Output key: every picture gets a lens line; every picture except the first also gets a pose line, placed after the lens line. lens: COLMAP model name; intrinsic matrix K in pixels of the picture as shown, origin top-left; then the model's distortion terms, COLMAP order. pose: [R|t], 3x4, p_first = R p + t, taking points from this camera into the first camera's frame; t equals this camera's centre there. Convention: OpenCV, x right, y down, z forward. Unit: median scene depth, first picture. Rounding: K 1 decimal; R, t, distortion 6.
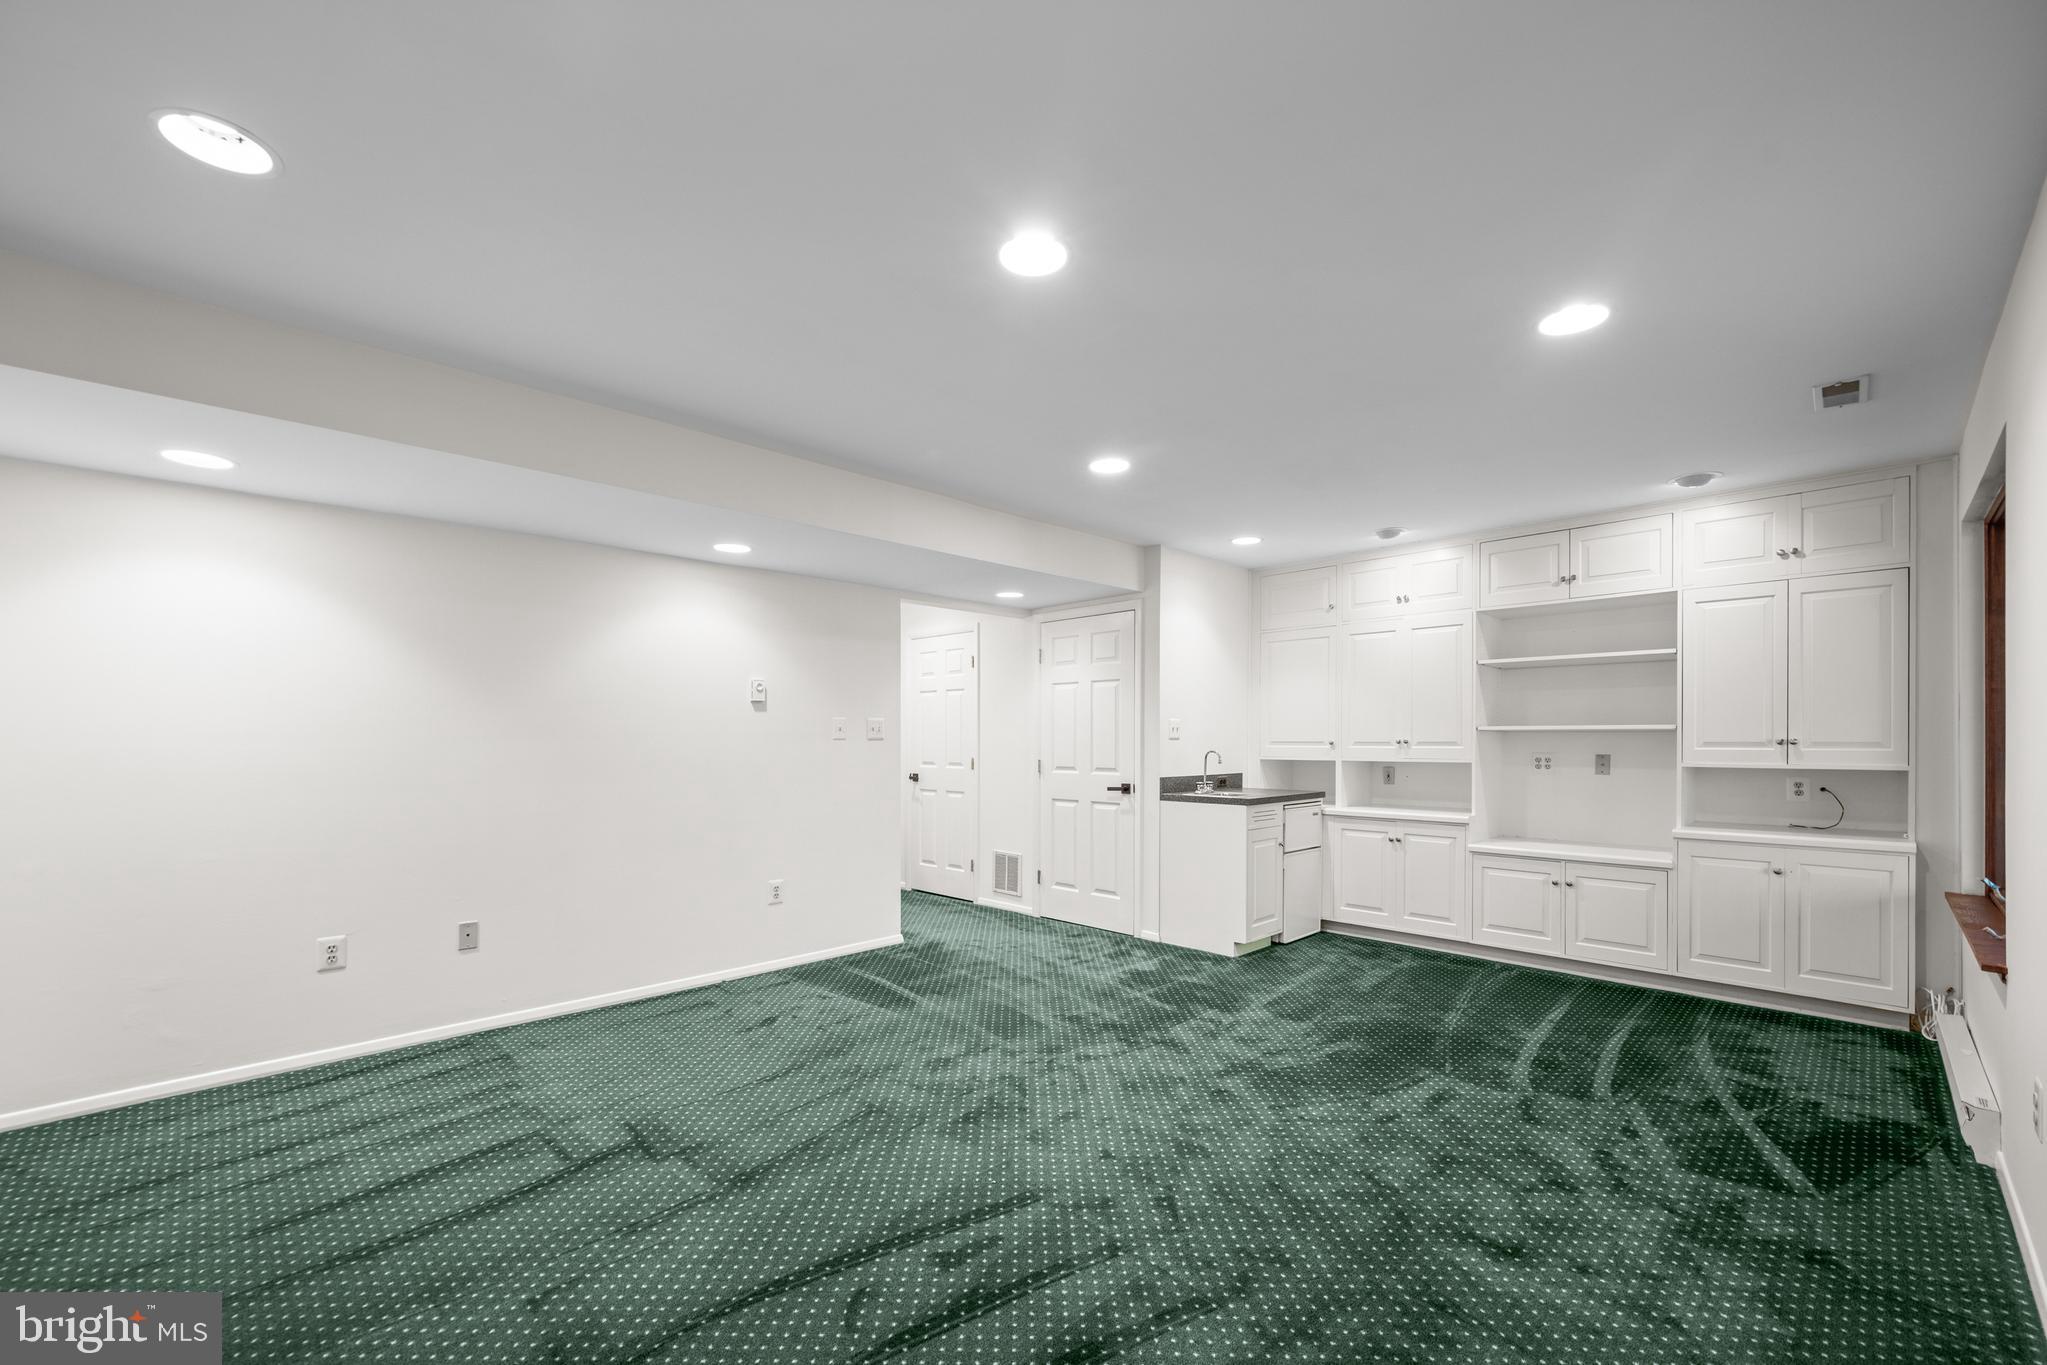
lens RADIAL K [[833.2, 0, 1016.4], [0, 833.2, 738.2], [0, 0, 1]] dist [0.000123, 0.000061]
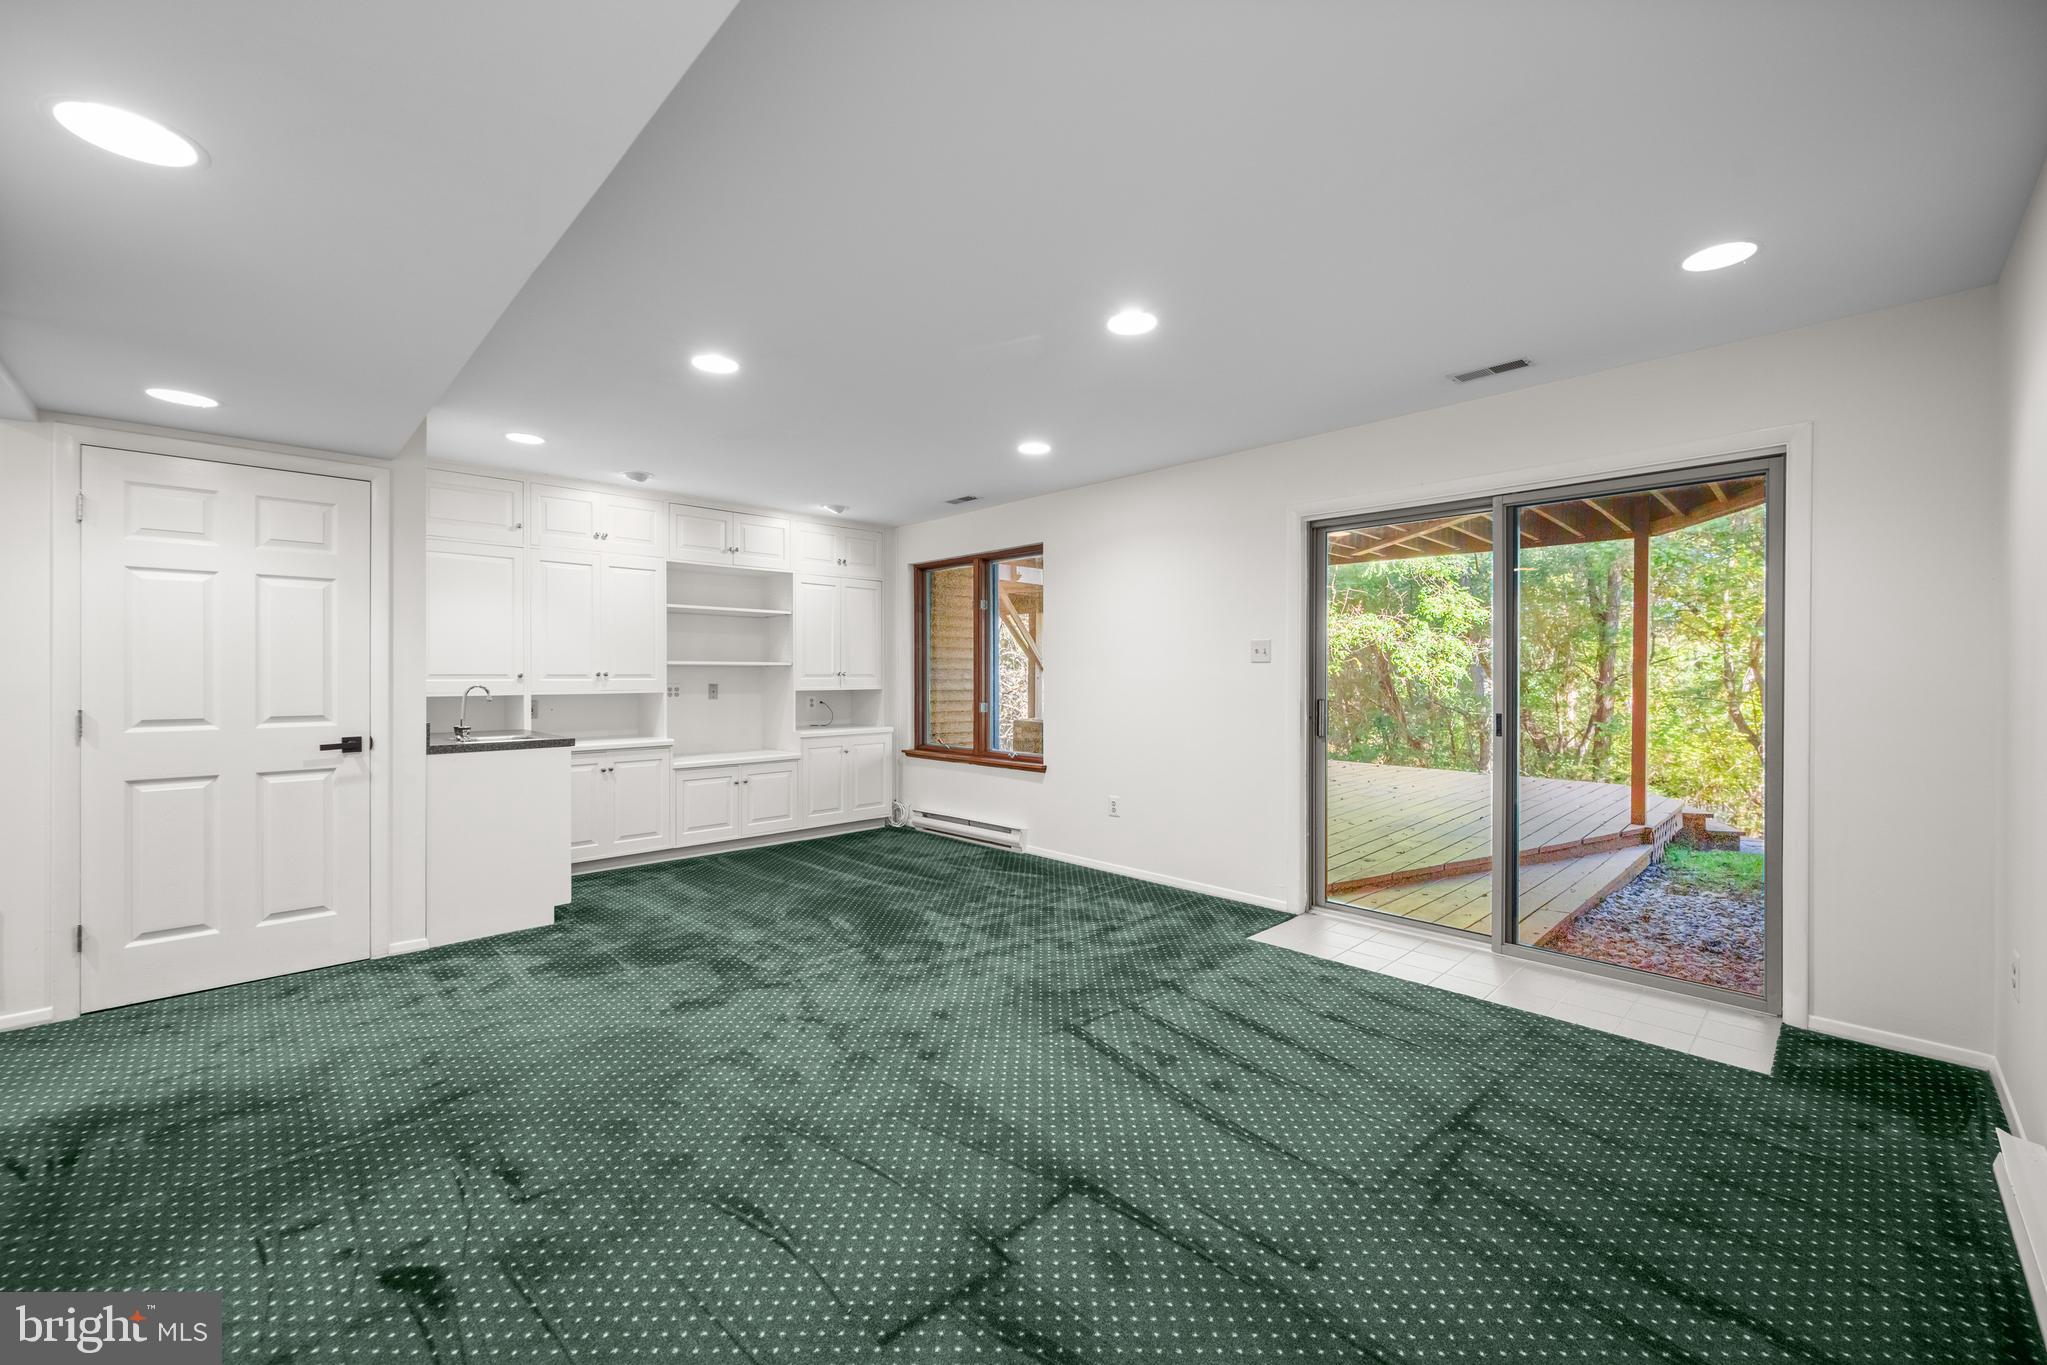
lens RADIAL K [[815.7, 0, 1020.3], [0, 815.7, 675.1], [0, 0, 1]] dist [-0.000214, 0.000644]
pose [[0.004406, -0.001772, 0.999989, -0.600095], [-0.001425, 0.999997, 0.001779, 0.002756], [-0.999989, -0.001433, 0.004404, 0.529129]]
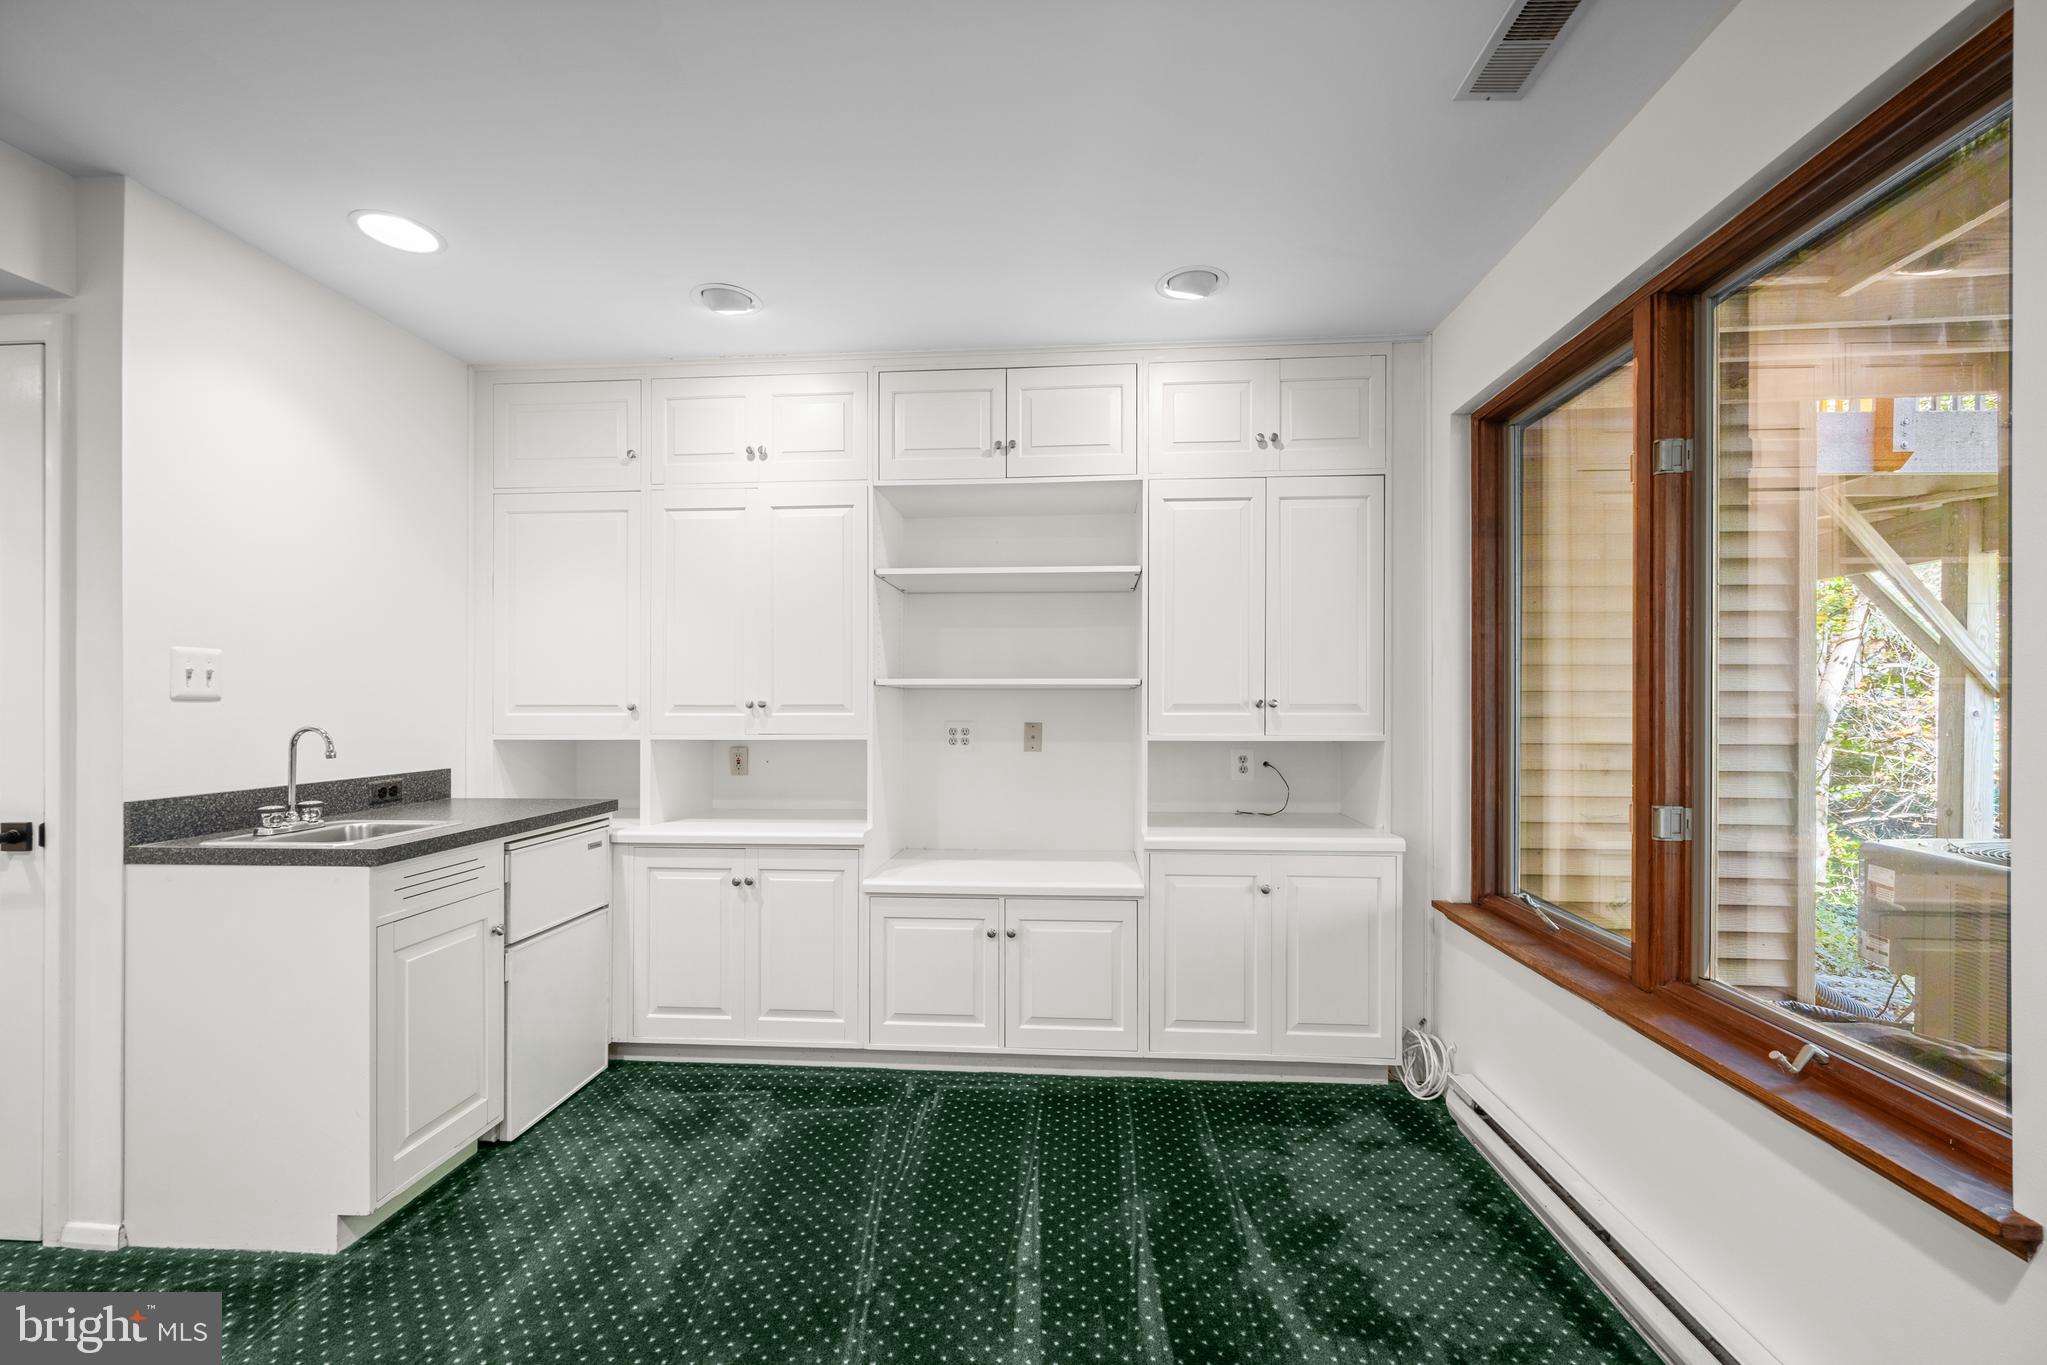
lens RADIAL K [[814.8, 0, 1025.1], [0, 814.8, 707.4], [0, 0, 1]] dist [-0.001312, 0.000015]
pose [[0.748652, -0.003148, 0.662956, 0.257360], [0.000008, 0.999989, 0.004739, 0.003757], [-0.662964, -0.003543, 0.748643, 0.513833]]
